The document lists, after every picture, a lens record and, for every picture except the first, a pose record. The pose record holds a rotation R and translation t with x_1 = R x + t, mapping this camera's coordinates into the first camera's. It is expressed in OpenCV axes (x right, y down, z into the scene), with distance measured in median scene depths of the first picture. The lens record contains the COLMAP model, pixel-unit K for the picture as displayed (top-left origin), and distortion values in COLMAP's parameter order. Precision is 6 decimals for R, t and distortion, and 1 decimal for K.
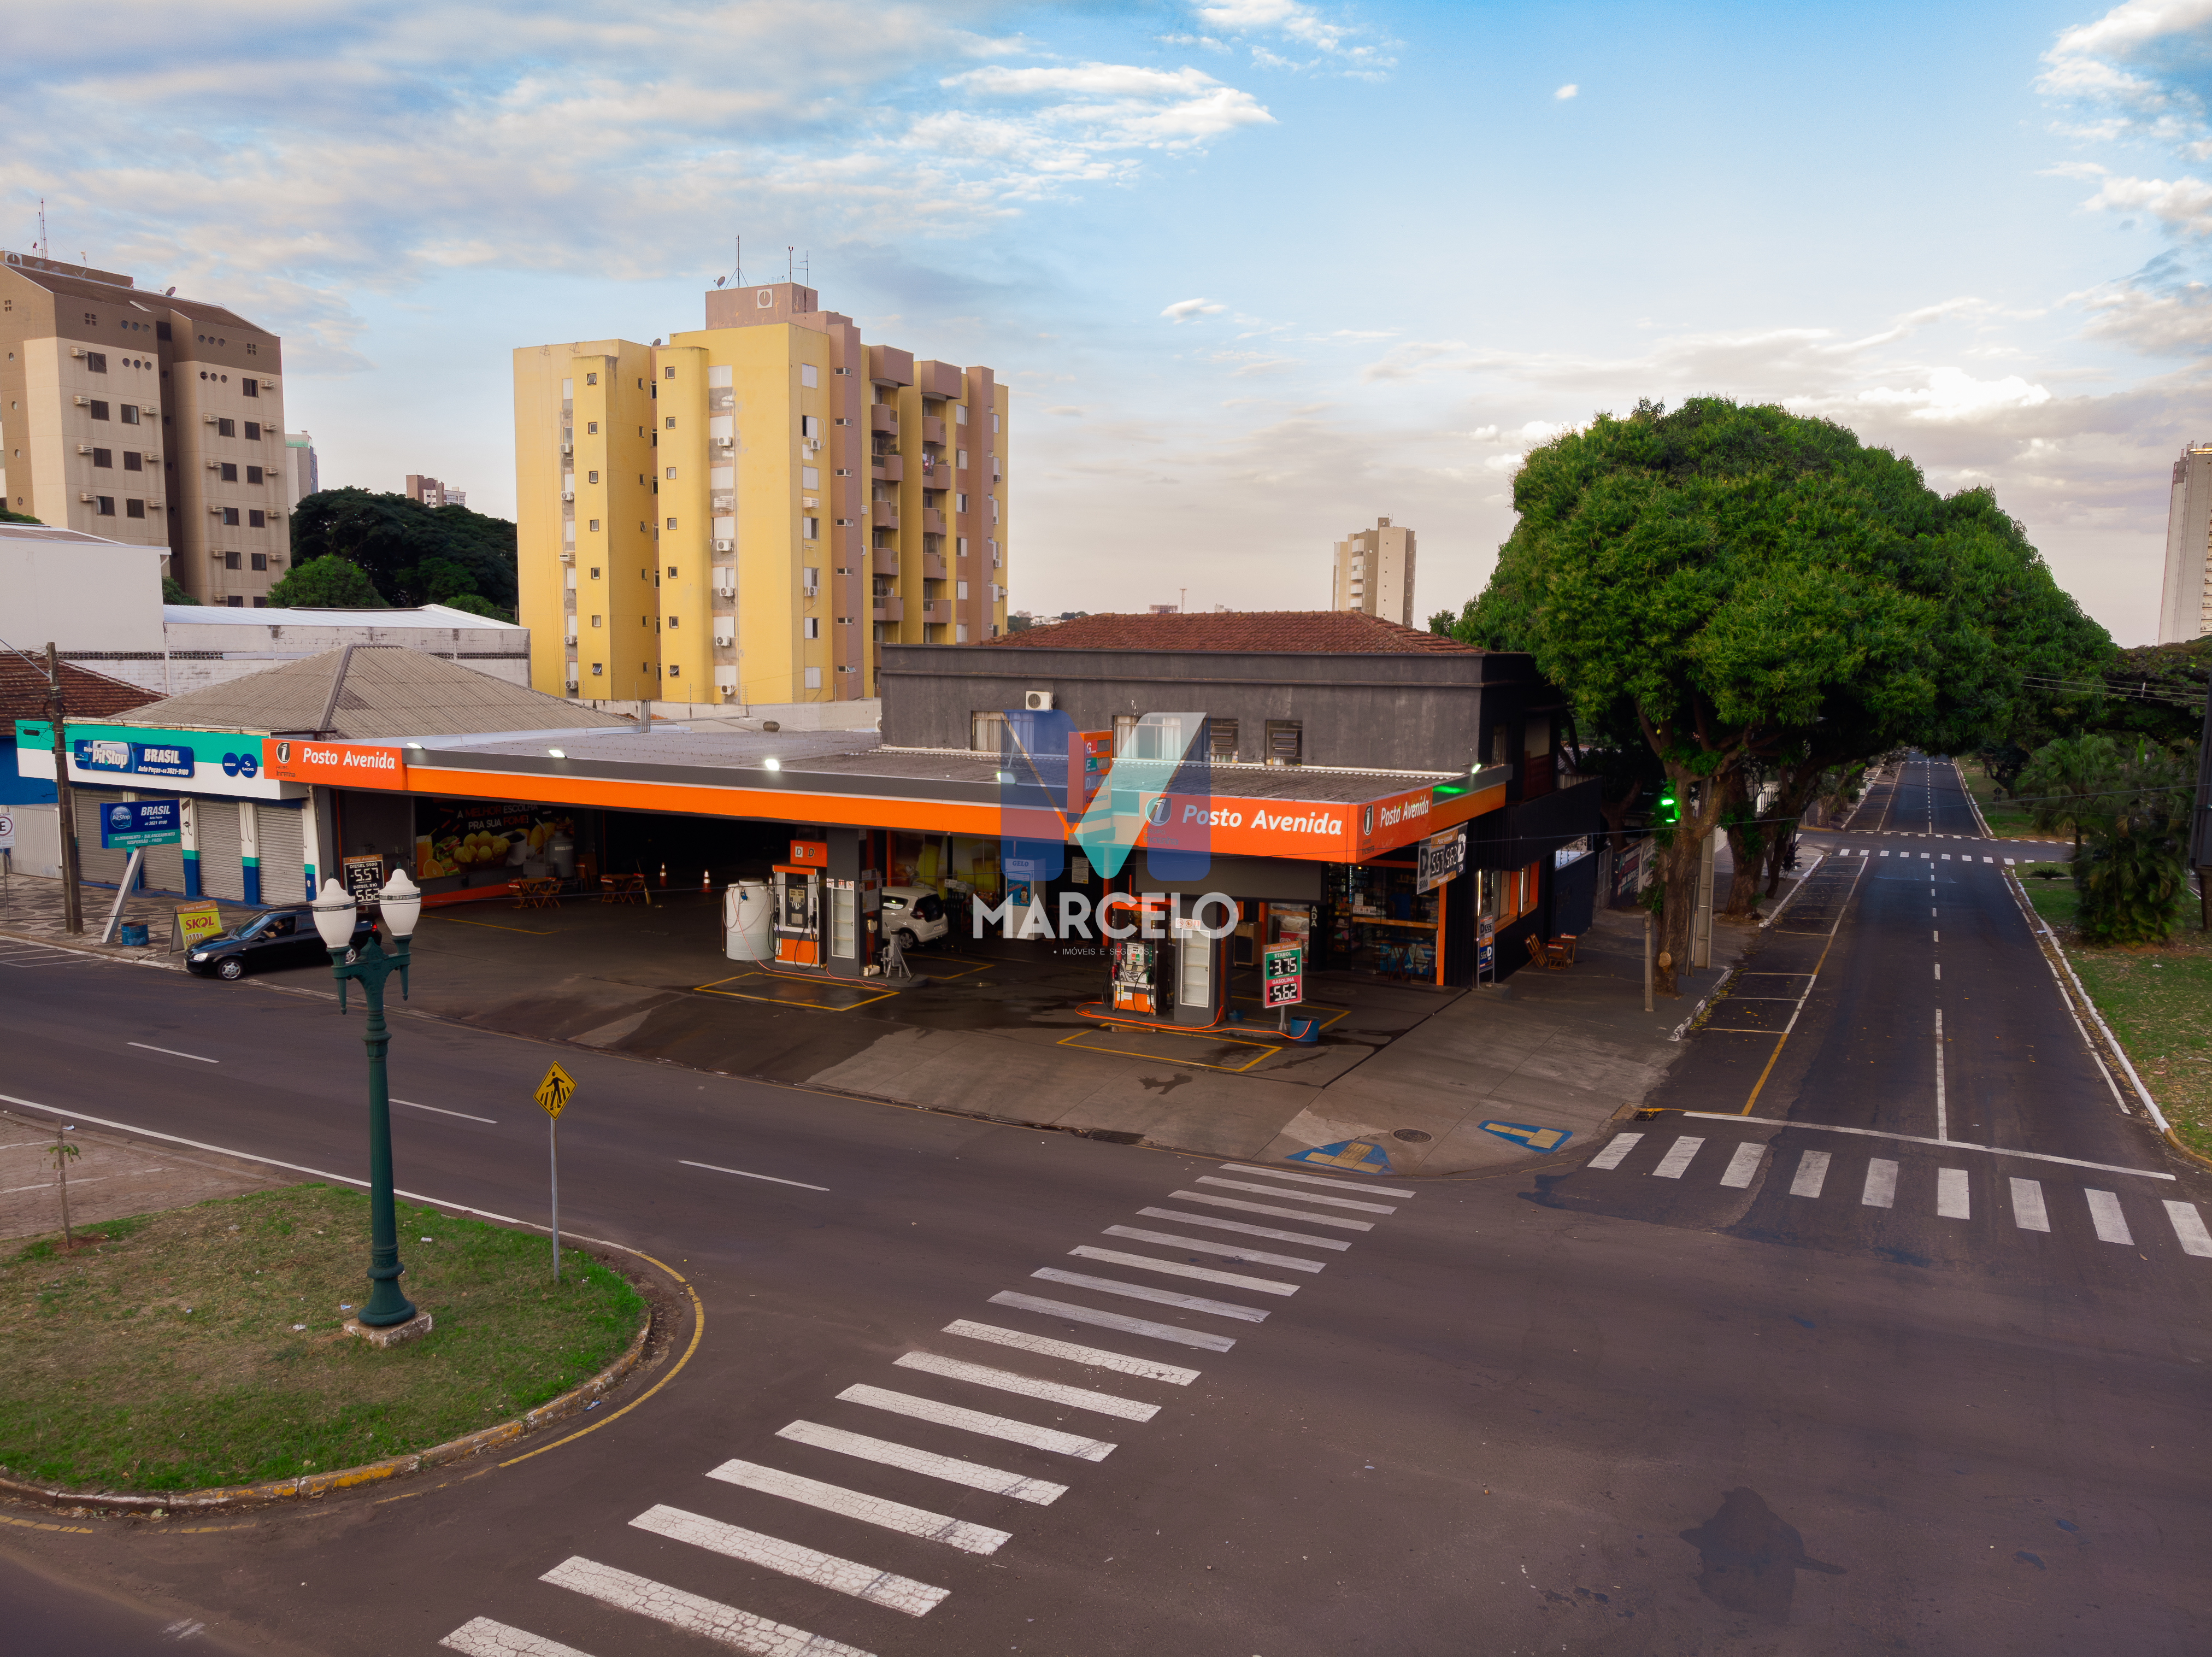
lens RADIAL K [[1638.5, 0, 1105.3], [0, 1638.5, 846.0], [0, 0, 1]] dist [-0.003567, 0.007405]
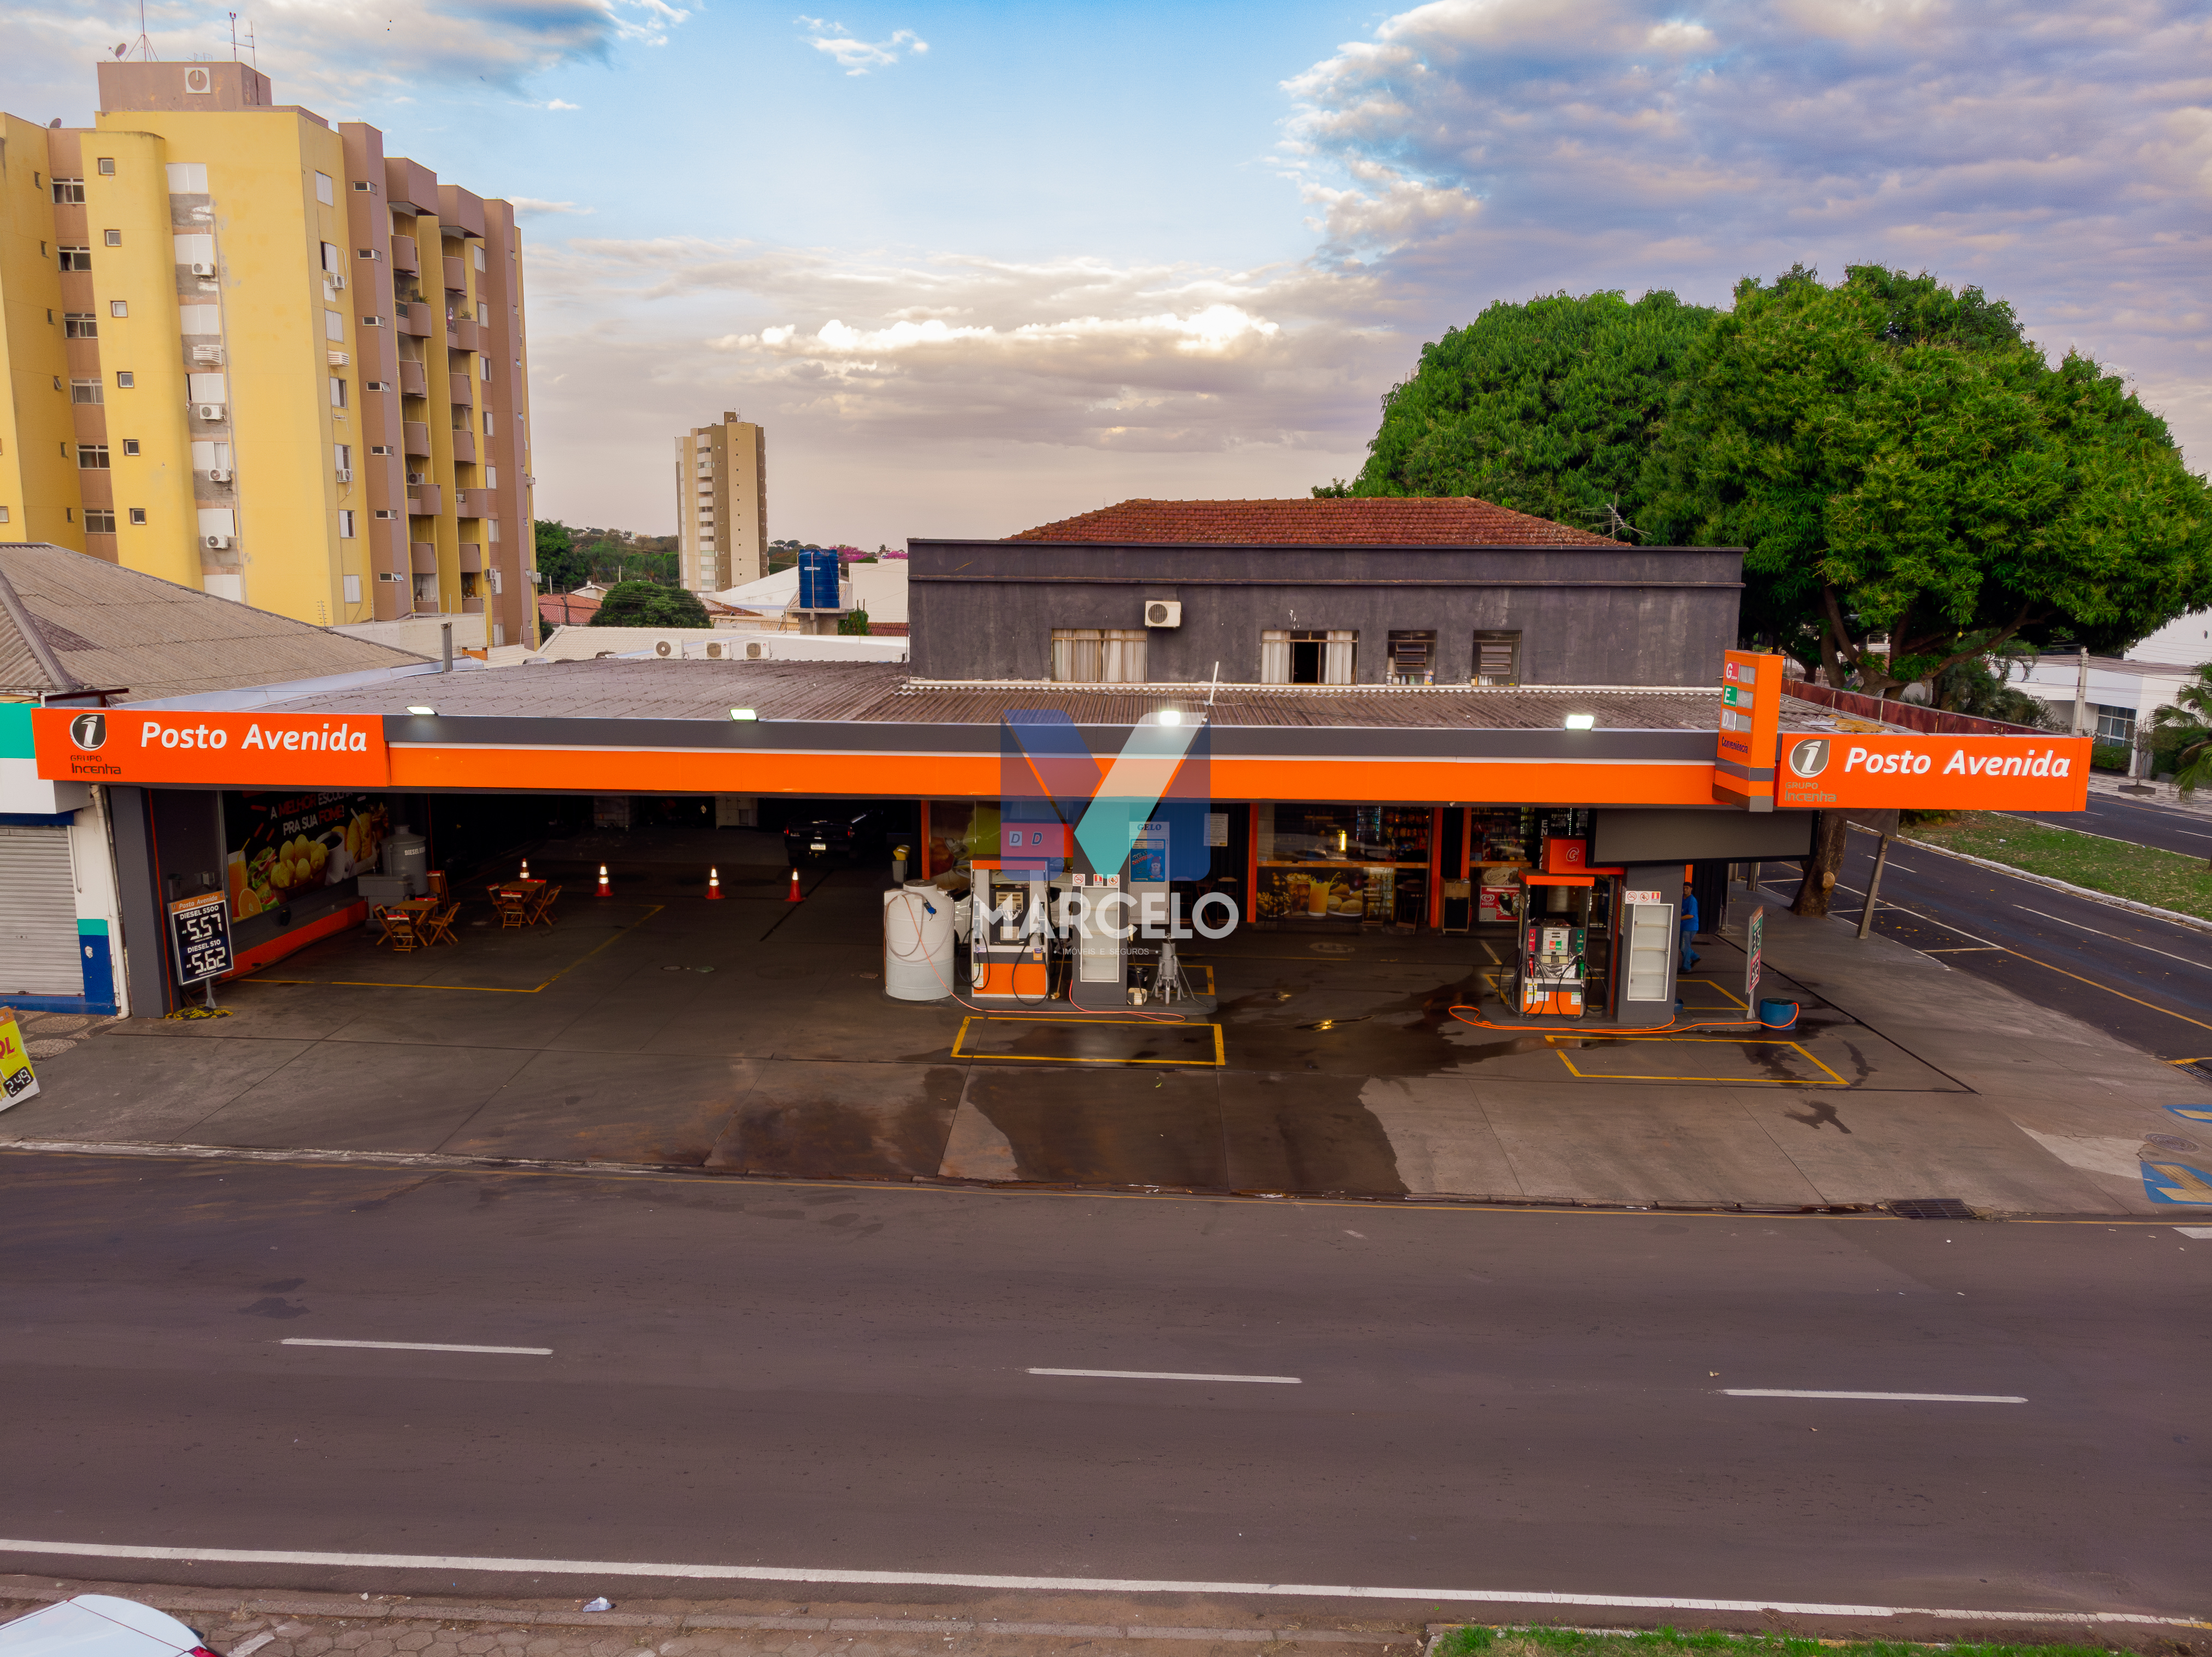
lens RADIAL K [[1638.5, 0, 1098.7], [0, 1638.5, 838.0], [0, 0, 1]] dist [-0.003567, 0.007405]
pose [[0.907074, -0.077360, 0.413801, -0.389346], [0.055258, 0.996345, 0.065139, -0.035034], [-0.417328, -0.036220, 0.908034, 0.309761]]
